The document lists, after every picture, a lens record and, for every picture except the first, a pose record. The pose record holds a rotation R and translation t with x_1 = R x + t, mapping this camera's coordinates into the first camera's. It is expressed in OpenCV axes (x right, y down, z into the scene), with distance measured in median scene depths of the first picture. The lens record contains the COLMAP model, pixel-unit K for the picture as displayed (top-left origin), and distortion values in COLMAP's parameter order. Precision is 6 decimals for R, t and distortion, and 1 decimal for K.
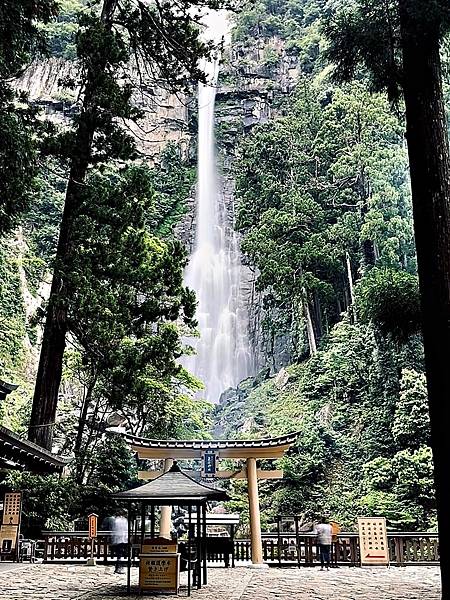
lens RADIAL K [[694.7, 0, 225.0], [0, 694.7, 300.0], [0, 0, 1]] dist [0.135650, -0.600957]
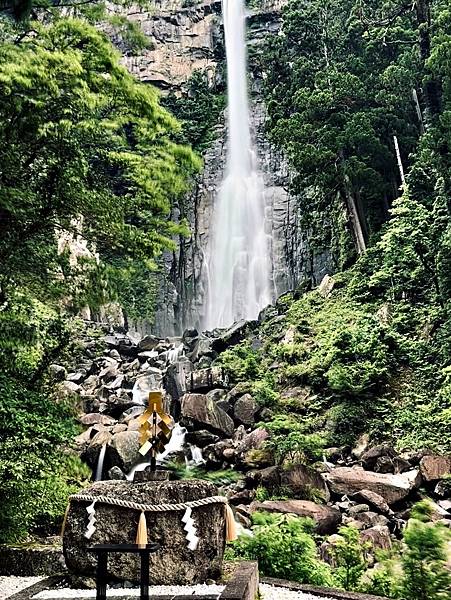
lens RADIAL K [[548.5, 0, 225.5], [0, 548.5, 300.0], [0, 0, 1]] dist [-0.000971, -0.007118]
pose [[0.995498, -0.054399, -0.077623, 0.008988], [0.057944, 0.997342, 0.044166, 0.111682], [0.075014, -0.048465, 0.996004, 0.360760]]
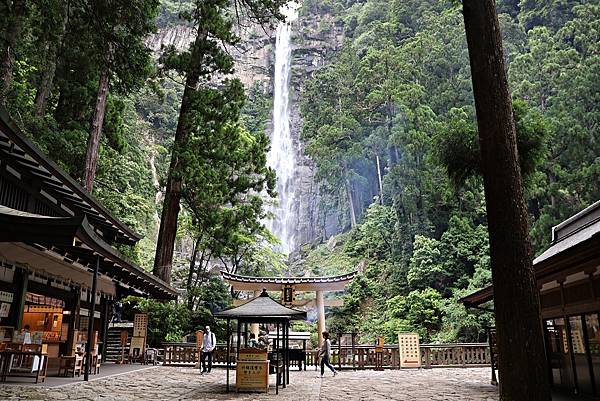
lens RADIAL K [[469.7, 0, 300.0], [0, 469.7, 200.5], [0, 0, 1]] dist [-0.157536, -0.000278]
pose [[0.999723, 0.010813, 0.020905, -0.005907], [-0.011110, 0.999838, 0.014137, 0.013759], [-0.020748, -0.014366, 0.999682, 0.038806]]
